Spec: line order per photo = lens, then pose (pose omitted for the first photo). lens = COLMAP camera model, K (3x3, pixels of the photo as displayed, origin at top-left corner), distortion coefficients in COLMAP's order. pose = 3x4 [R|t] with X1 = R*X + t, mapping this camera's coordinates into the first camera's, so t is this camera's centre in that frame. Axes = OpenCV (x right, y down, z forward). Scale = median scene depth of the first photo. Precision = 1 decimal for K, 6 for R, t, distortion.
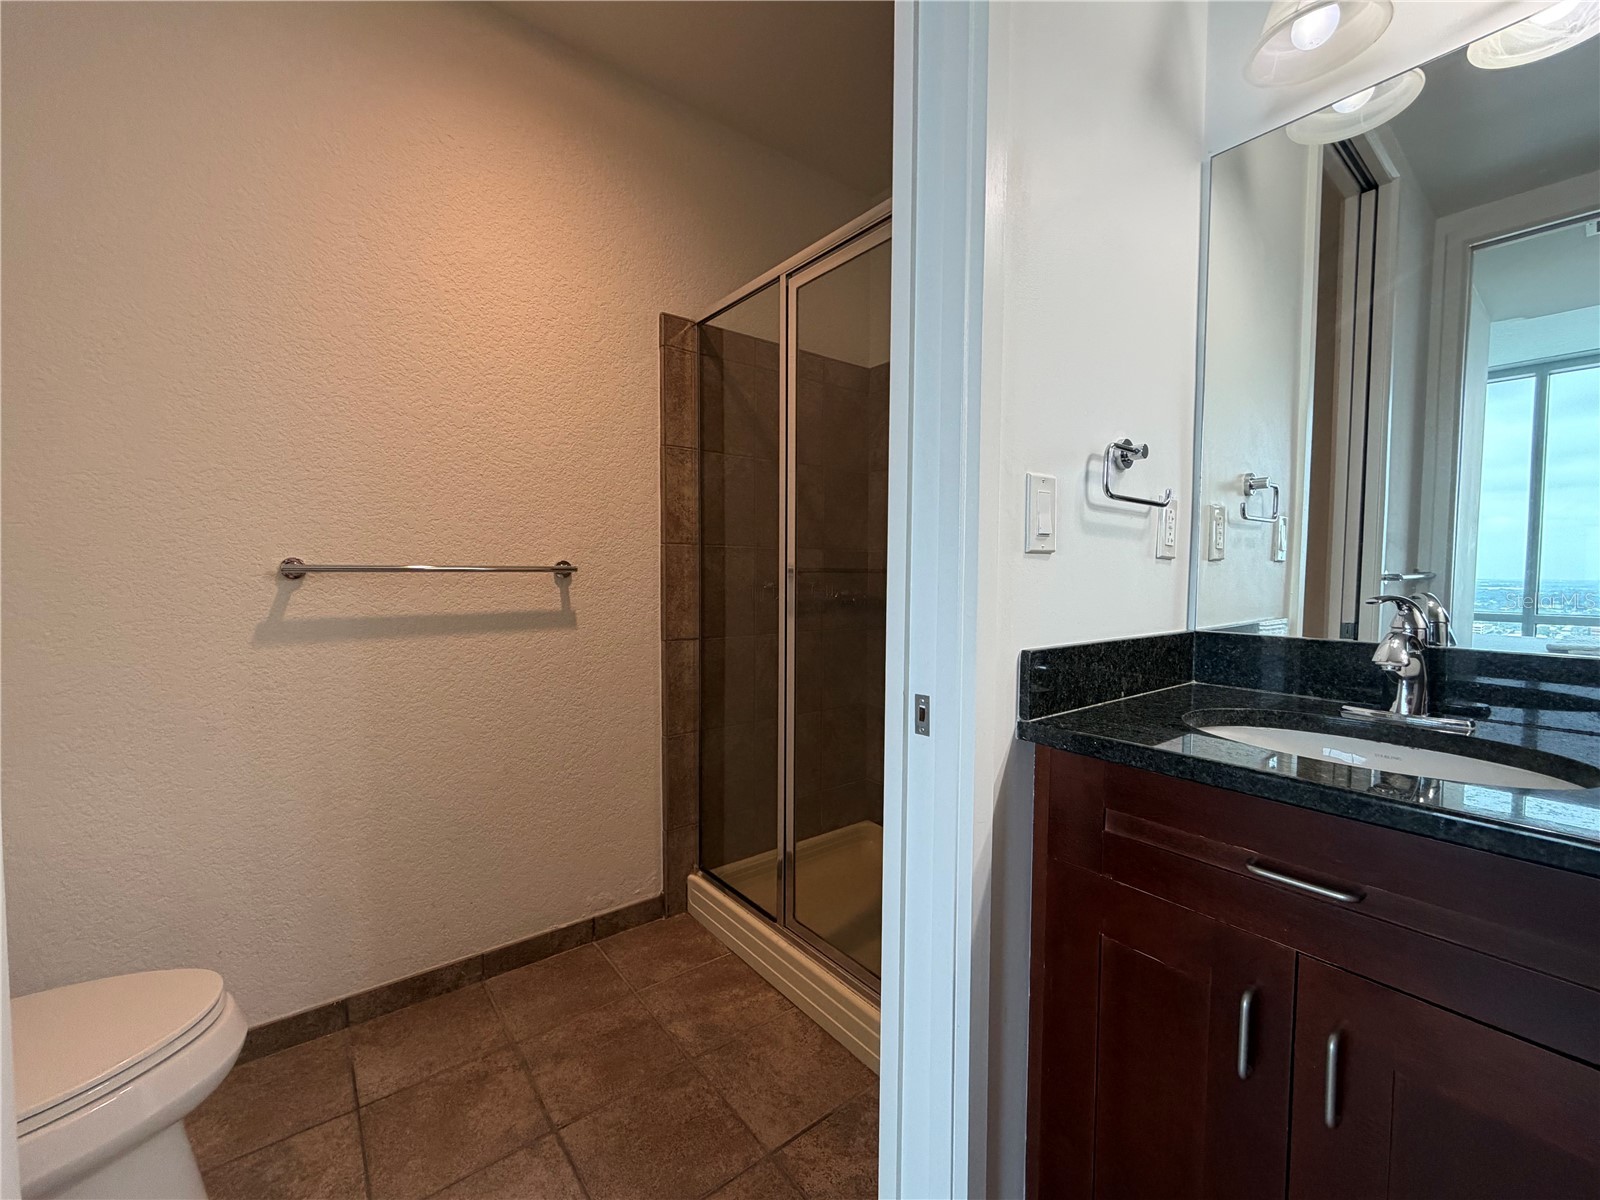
lens RADIAL K [[652.1, 0, 804.8], [0, 652.1, 604.0], [0, 0, 1]] dist [0.002908, -0.000443]
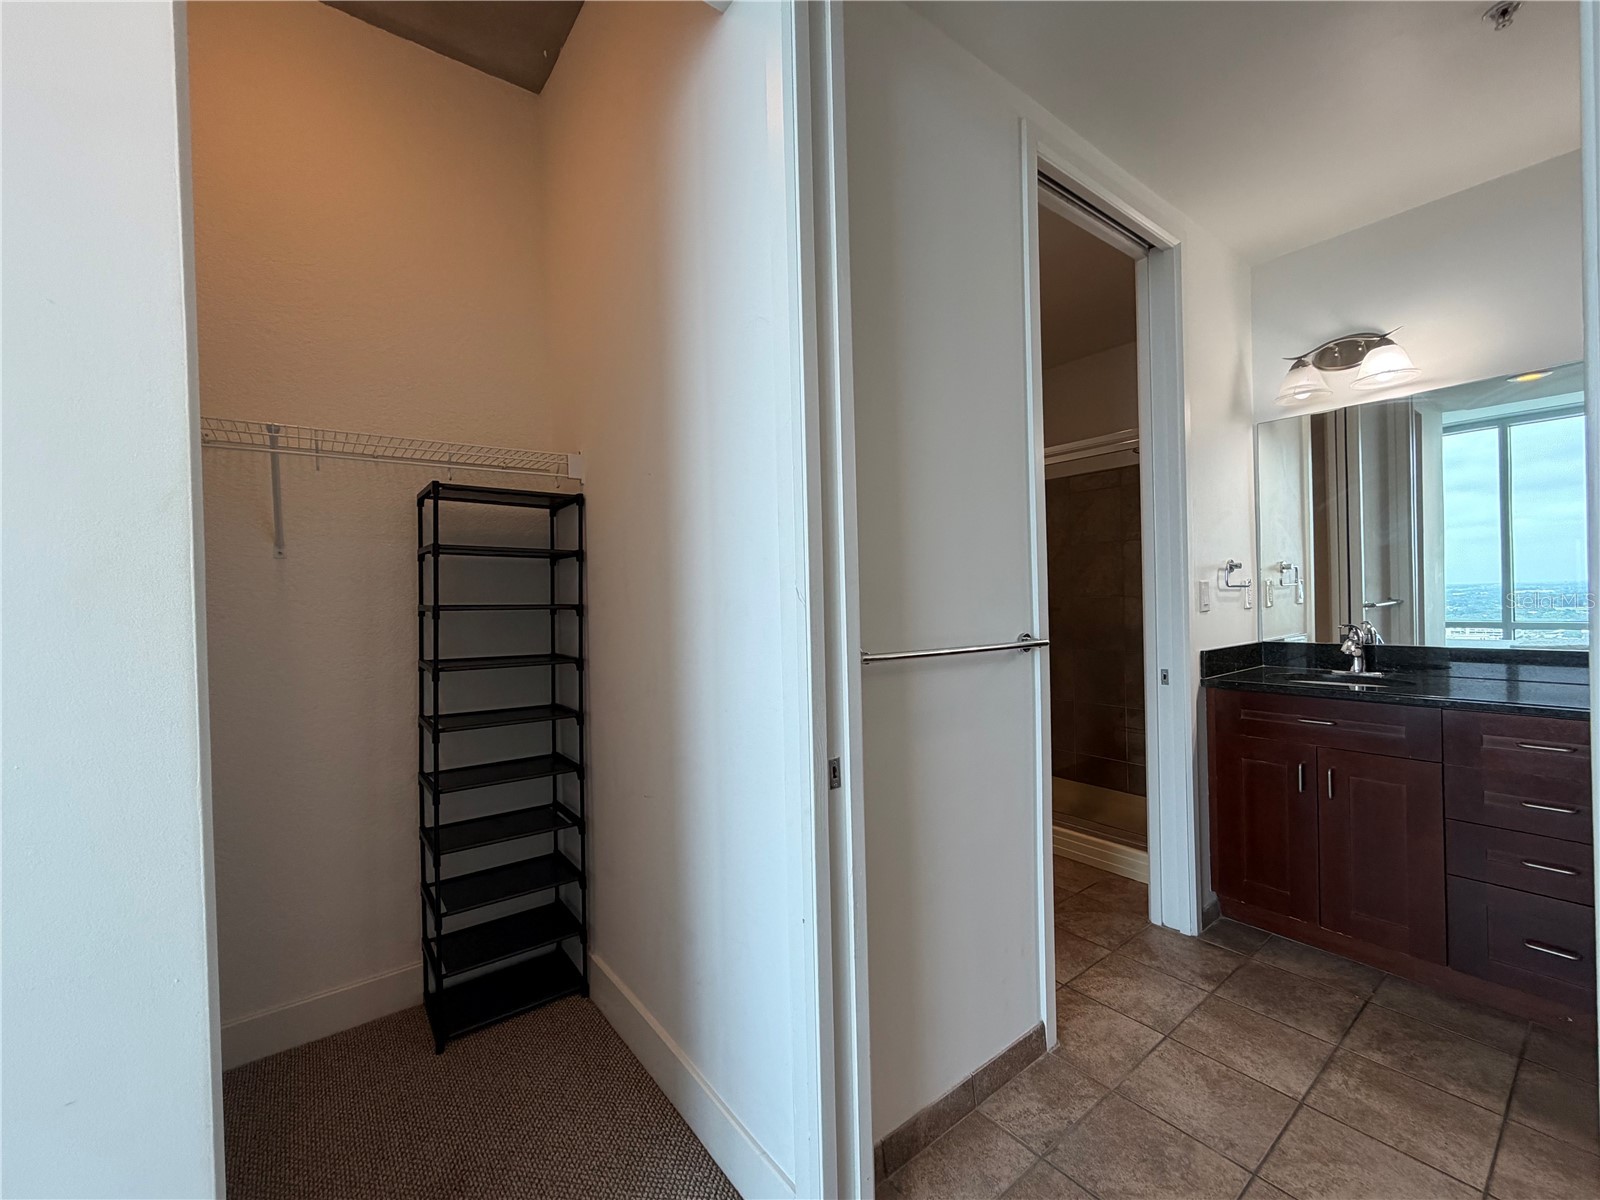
lens RADIAL K [[652.1, 0, 796.4], [0, 652.1, 600.6], [0, 0, 1]] dist [0.002908, -0.000443]
pose [[0.999249, -0.031763, -0.022215, -0.918984], [0.030734, 0.998506, -0.045188, -0.044538], [0.023617, 0.044472, 0.998731, -1.233462]]
